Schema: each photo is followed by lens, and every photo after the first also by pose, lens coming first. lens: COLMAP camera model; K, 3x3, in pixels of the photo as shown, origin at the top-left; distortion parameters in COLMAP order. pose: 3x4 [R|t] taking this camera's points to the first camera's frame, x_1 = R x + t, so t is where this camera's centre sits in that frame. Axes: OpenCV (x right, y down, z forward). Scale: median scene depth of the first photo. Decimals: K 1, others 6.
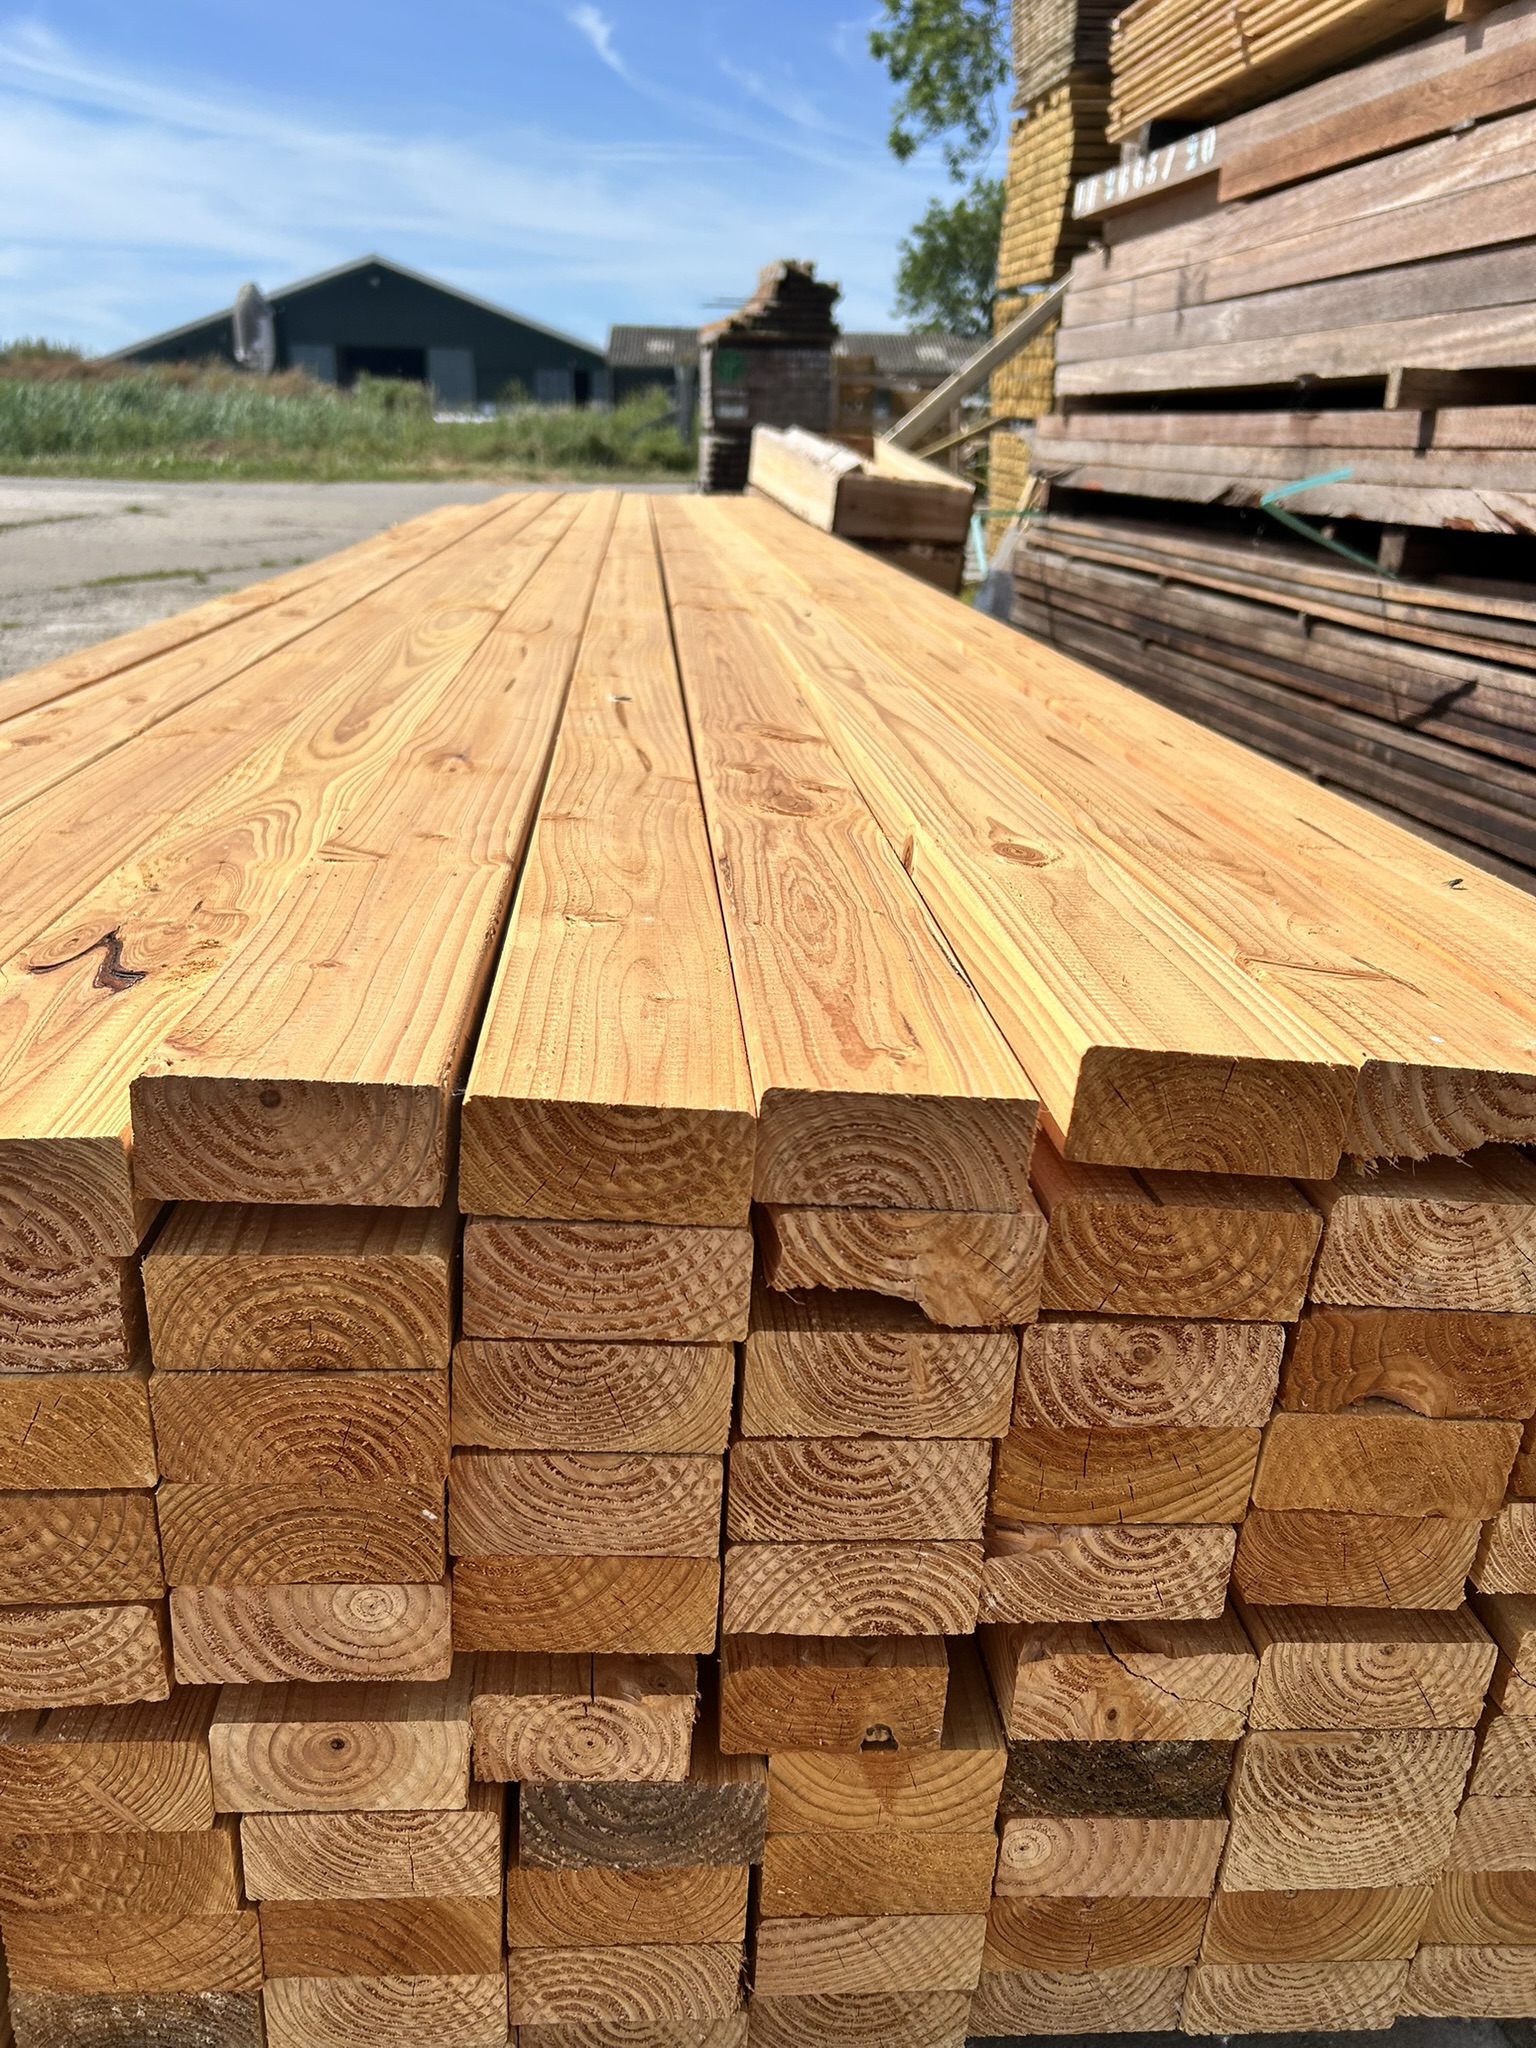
lens RADIAL K [[1538.1, 0, 733.4], [0, 1538.1, 1018.6], [0, 0, 1]] dist [0.058271, -0.079072]
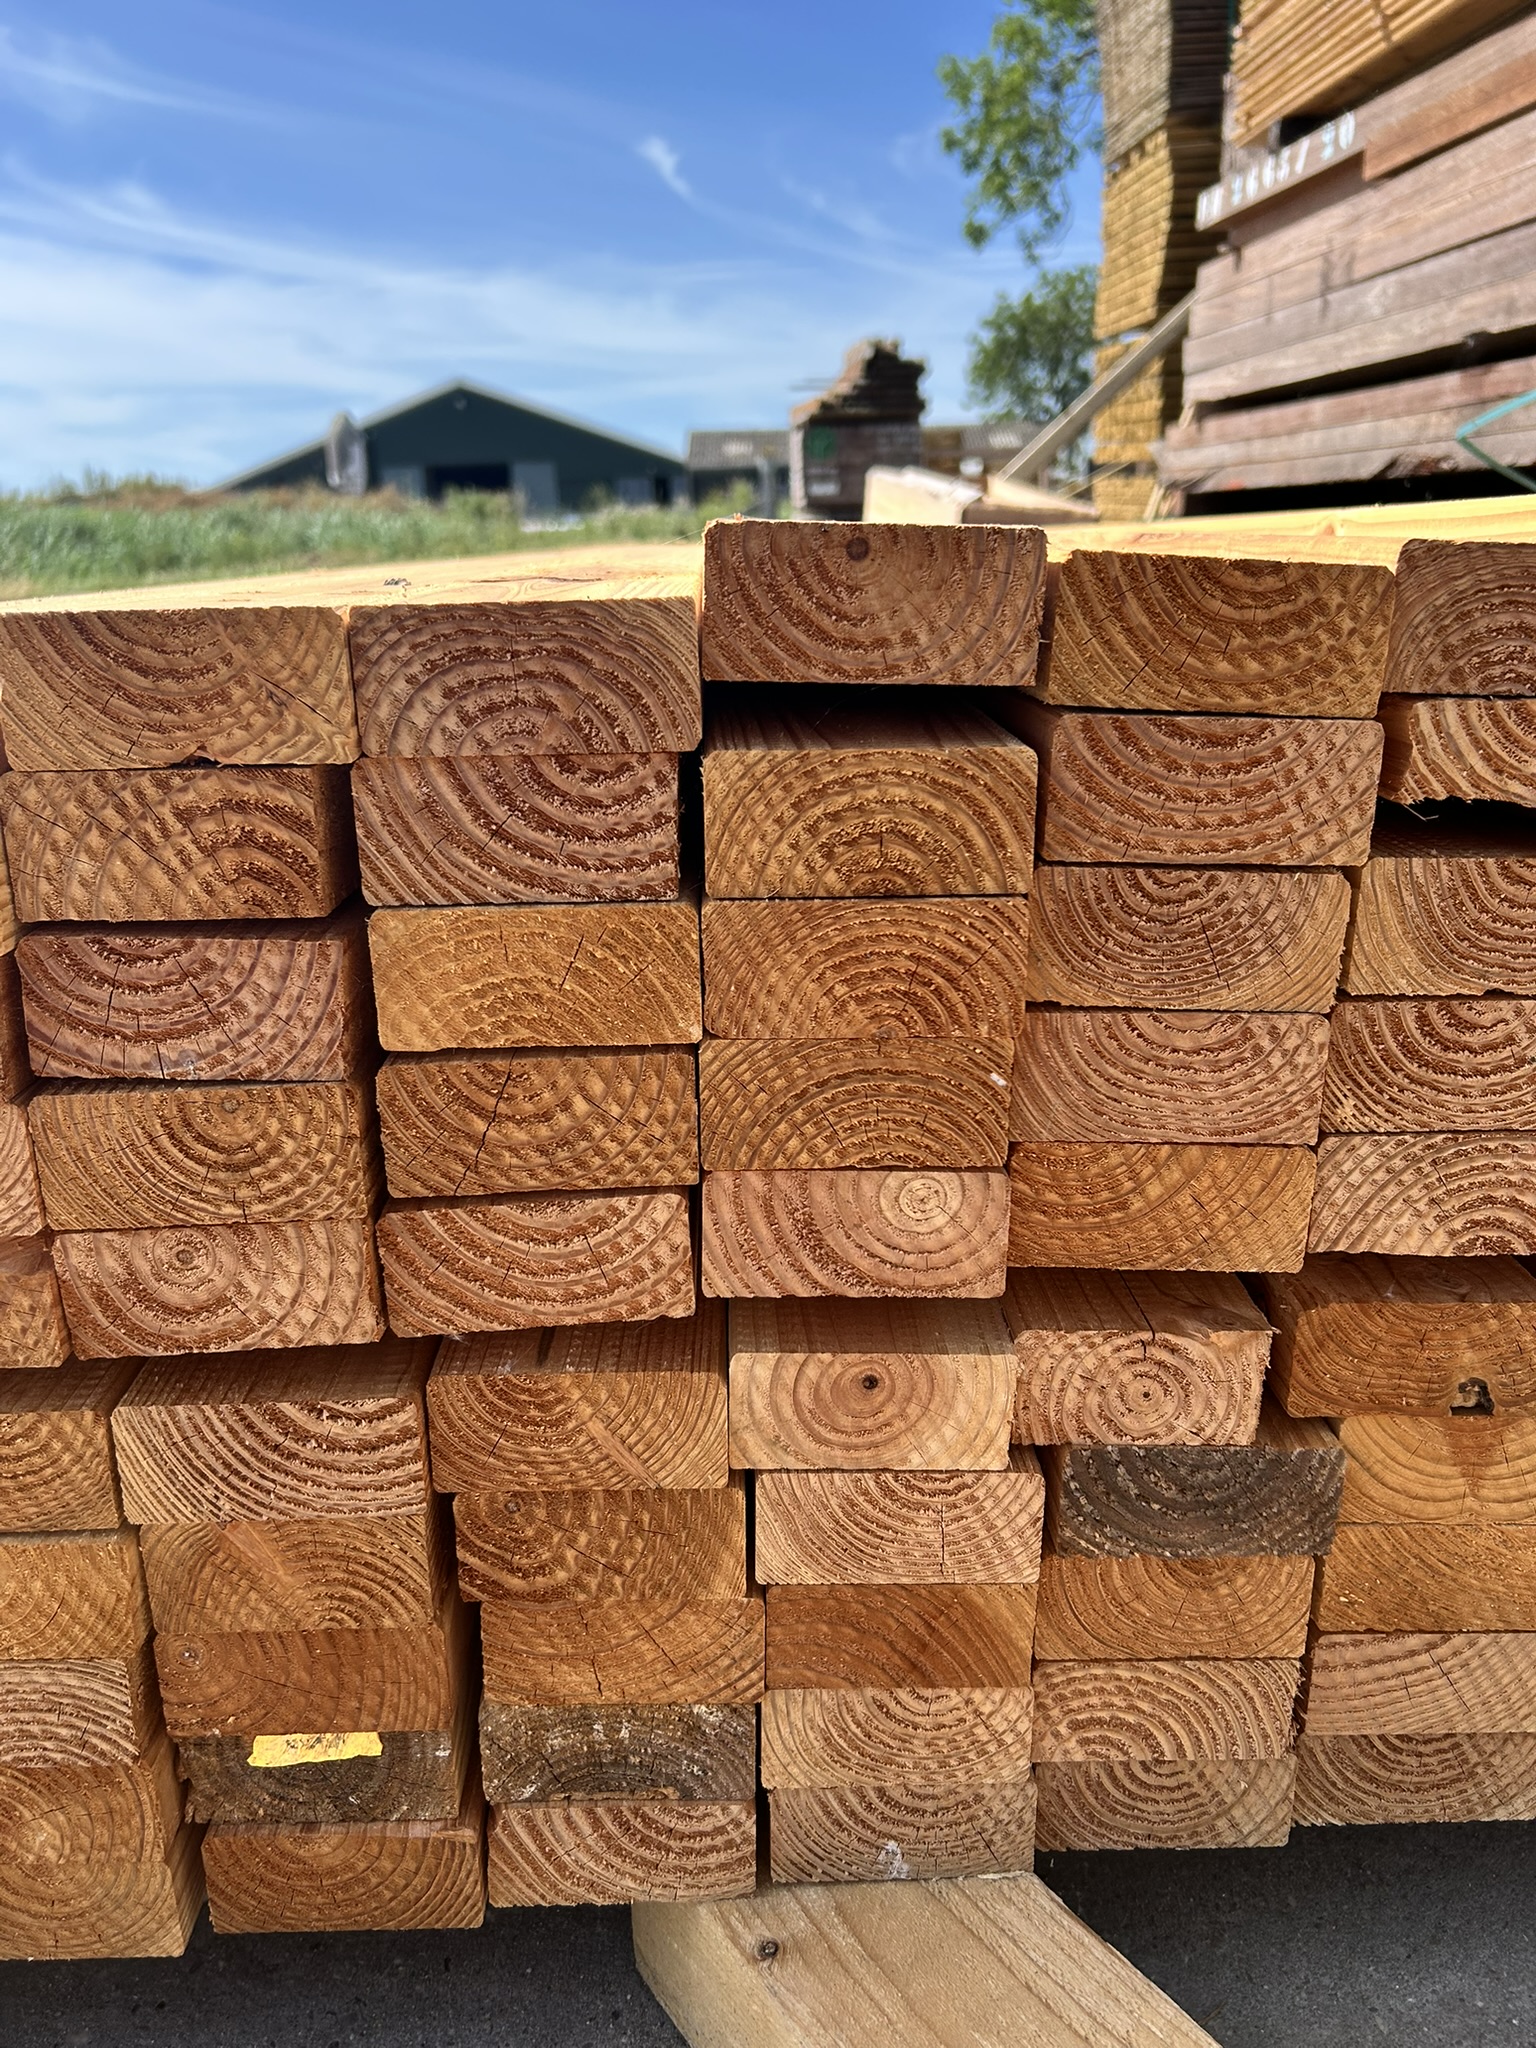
lens RADIAL K [[1538.1, 0, 733.4], [0, 1538.1, 1018.6], [0, 0, 1]] dist [0.058271, -0.079072]
pose [[0.997735, -0.031624, -0.059377, -0.280731], [0.028209, 0.997947, -0.057494, 0.317004], [0.061073, 0.055689, 0.996579, 0.111287]]
